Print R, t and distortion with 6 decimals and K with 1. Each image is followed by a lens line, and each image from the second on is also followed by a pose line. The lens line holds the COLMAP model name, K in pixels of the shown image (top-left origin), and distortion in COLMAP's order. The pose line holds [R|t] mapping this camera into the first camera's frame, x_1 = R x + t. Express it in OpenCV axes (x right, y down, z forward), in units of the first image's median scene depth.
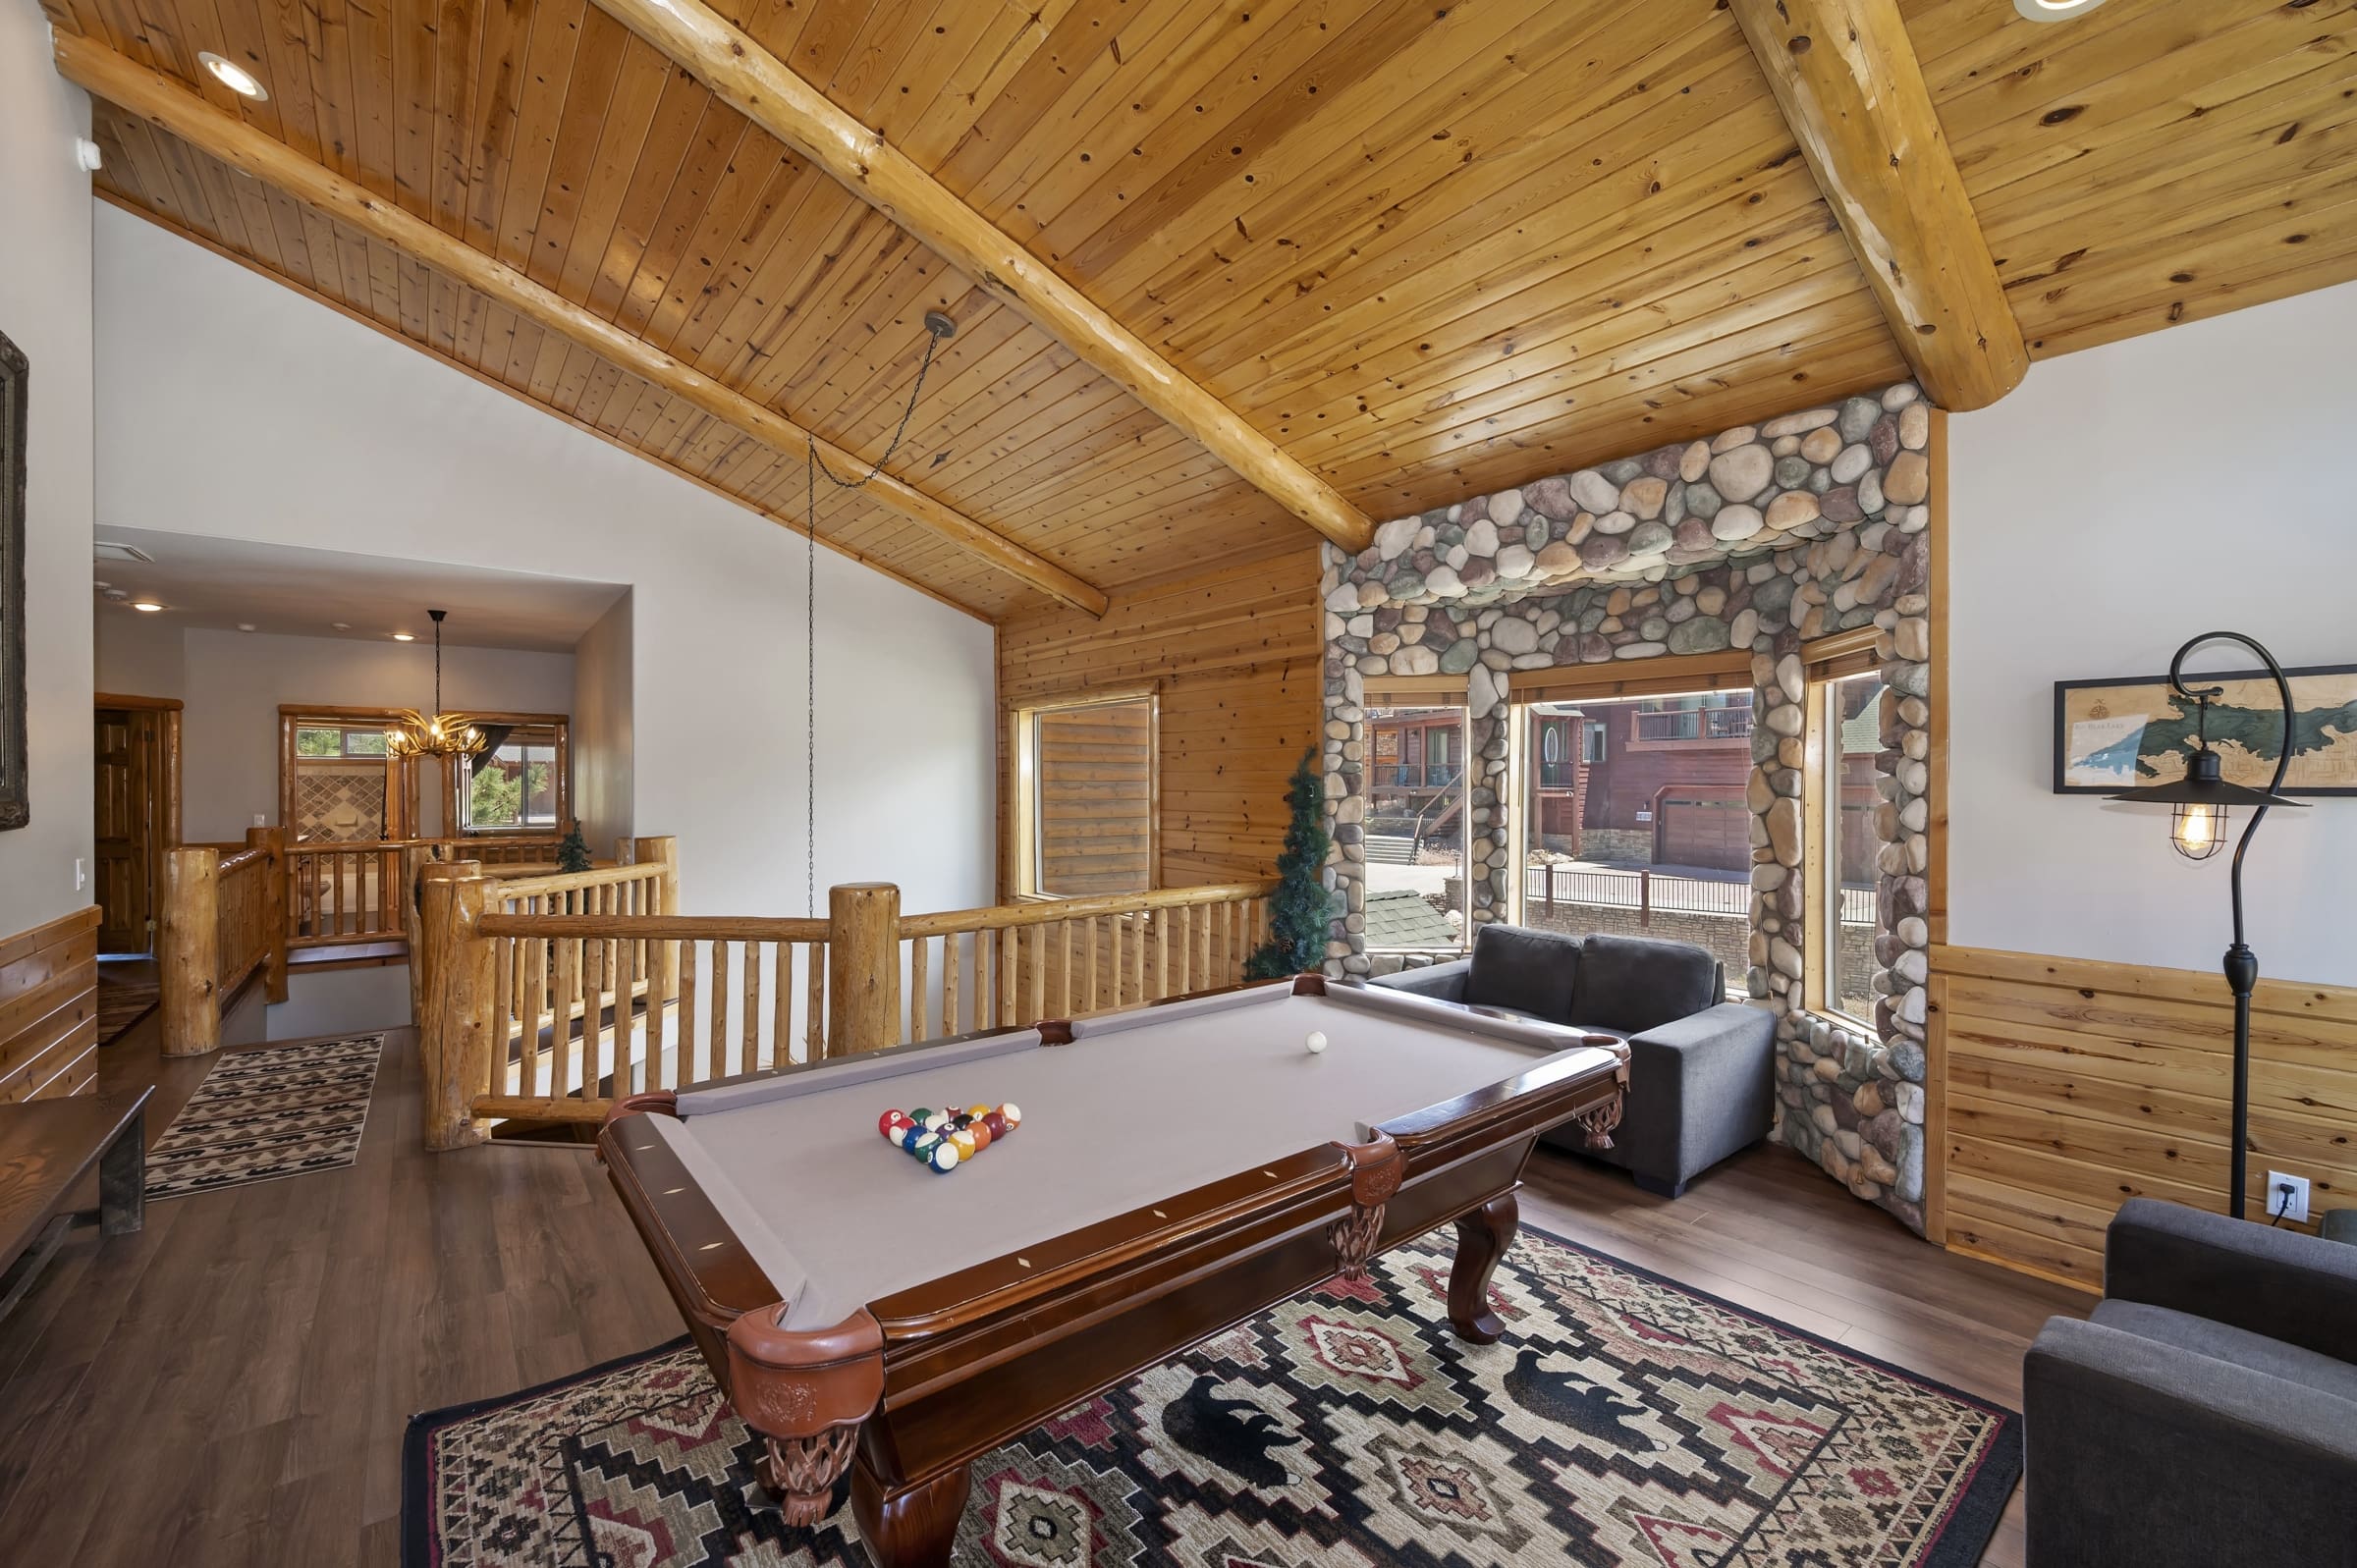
lens RADIAL K [[955.3, 0, 1171.8], [0, 955.3, 788.3], [0, 0, 1]] dist [0.000386, 0.000021]
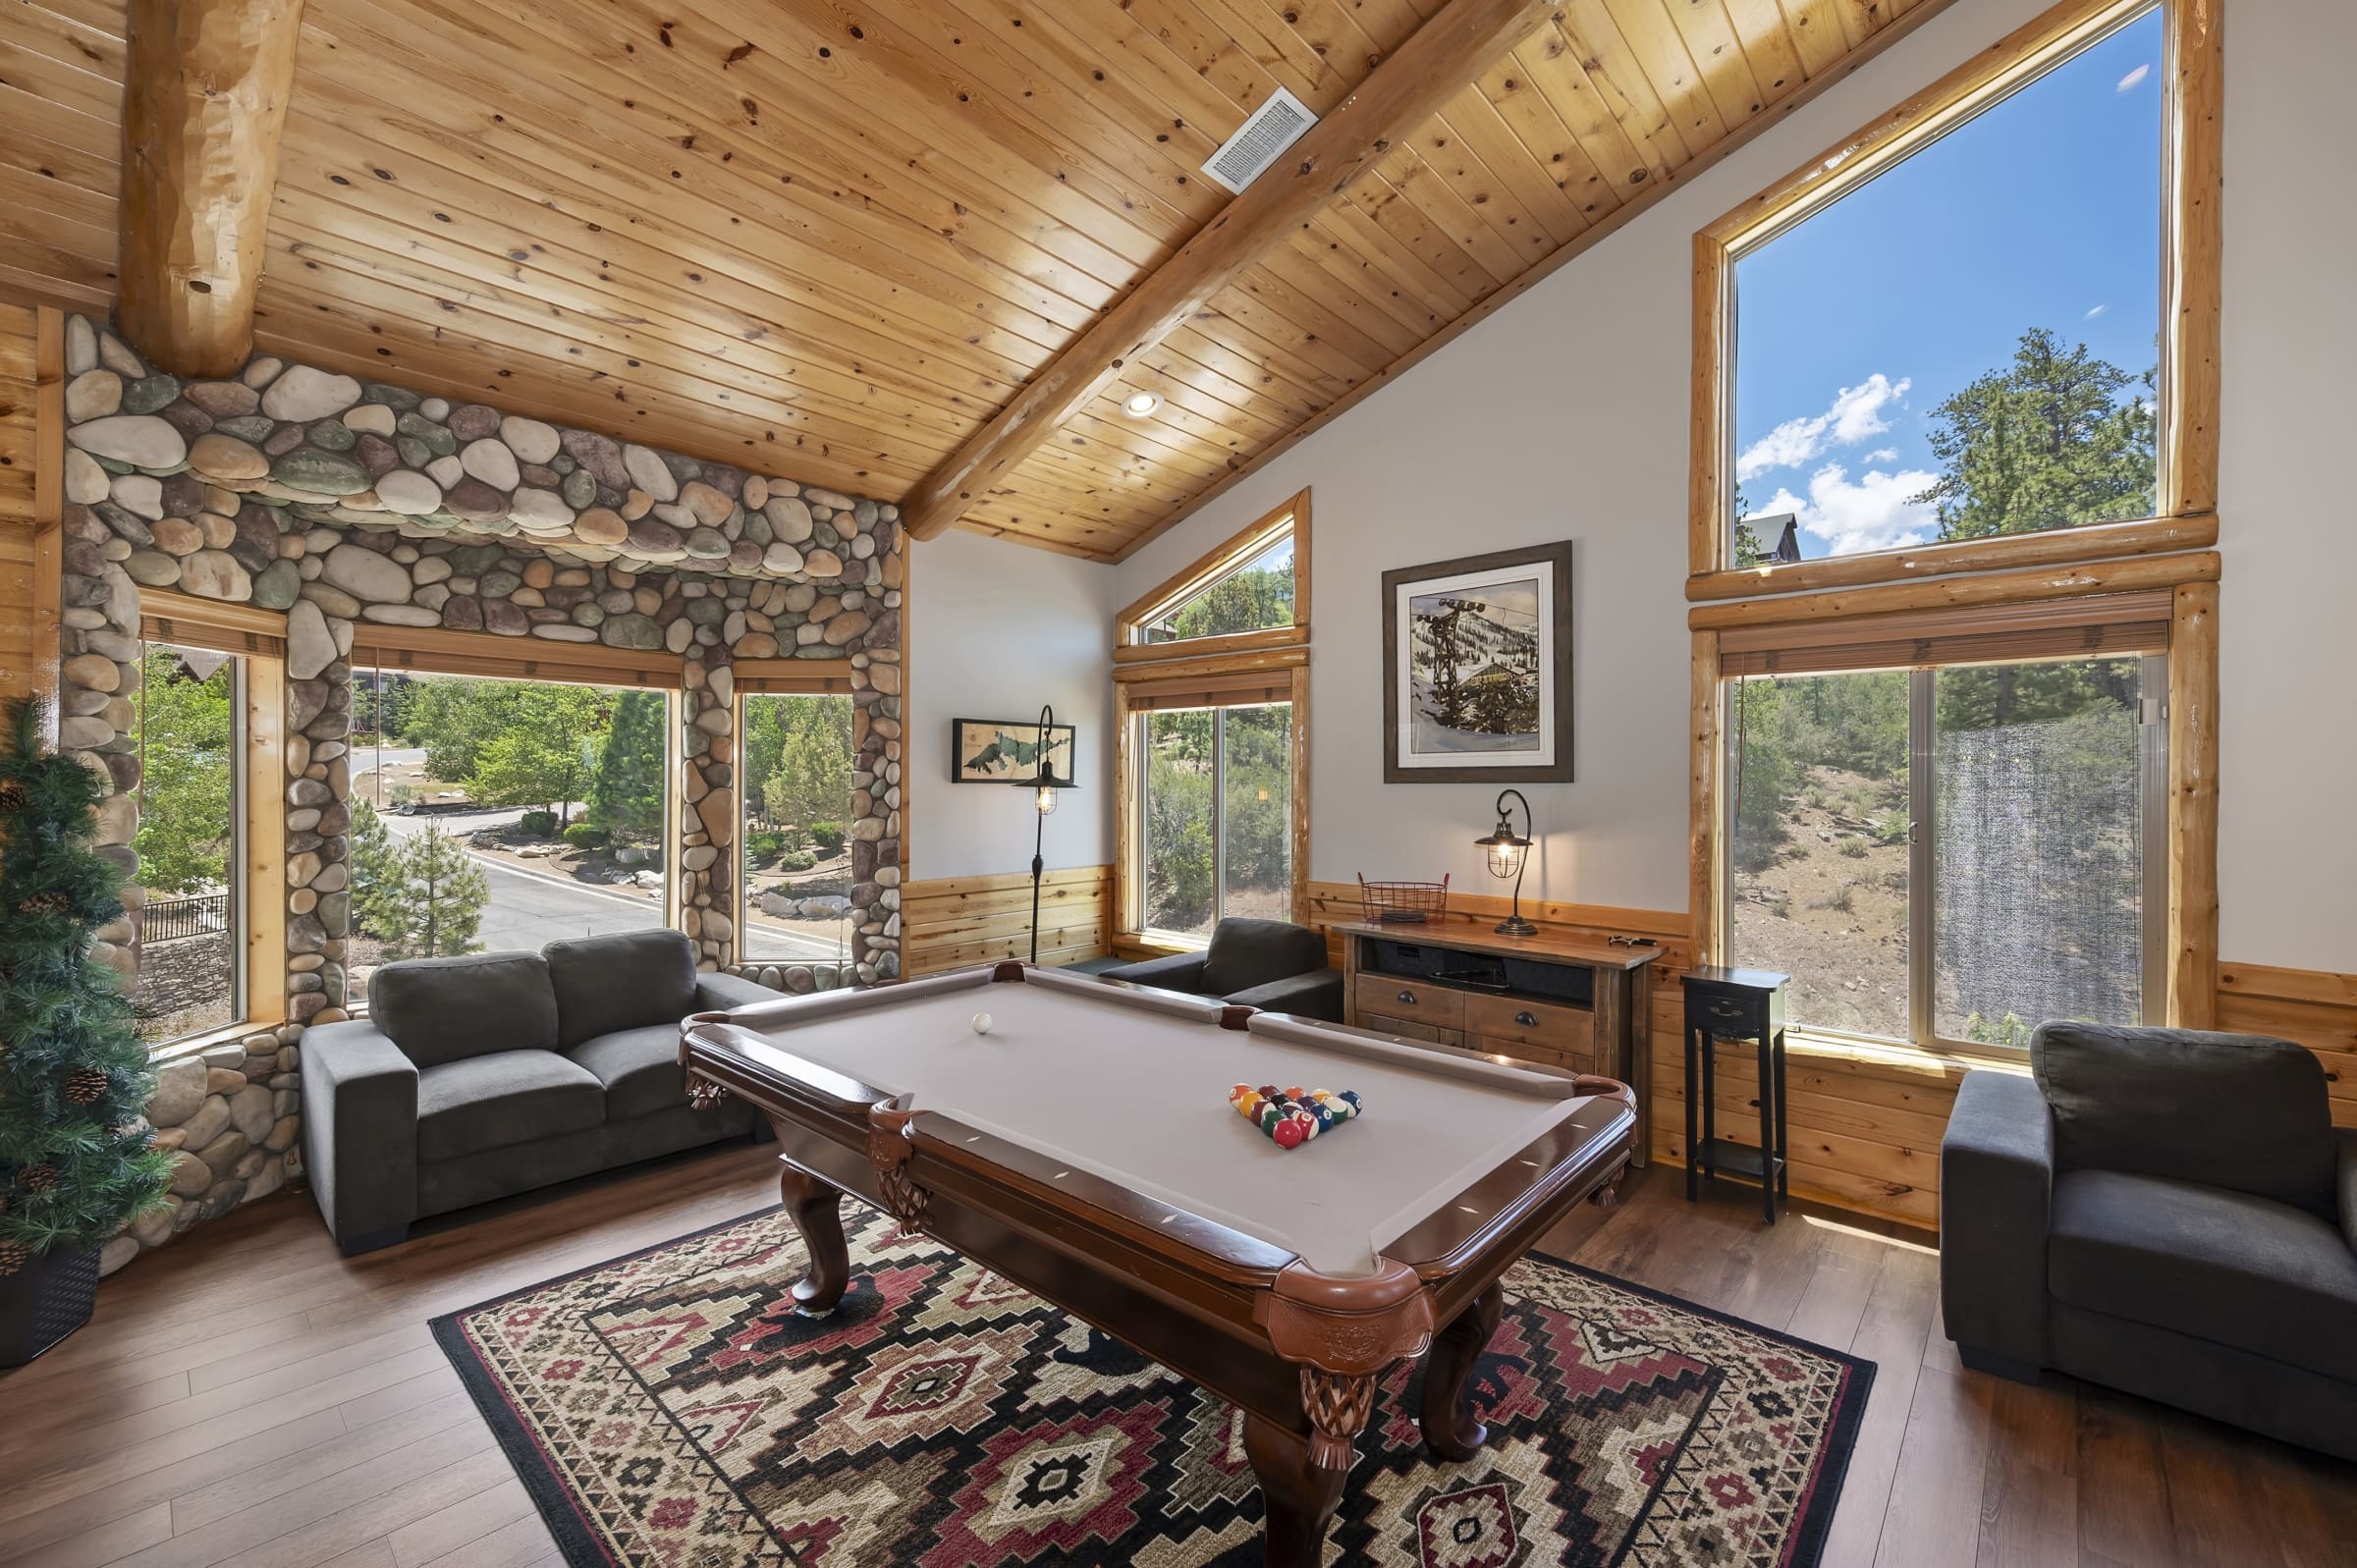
lens RADIAL K [[970.3, 0, 1178.5], [0, 970.3, 784.0], [0, 0, 1]] dist [-0.000694, 0.000101]
pose [[-0.164706, -0.007060, 0.986318, -0.594721], [-0.000414, 0.999975, 0.007089, -0.003574], [-0.986343, 0.000759, -0.164704, 0.612634]]
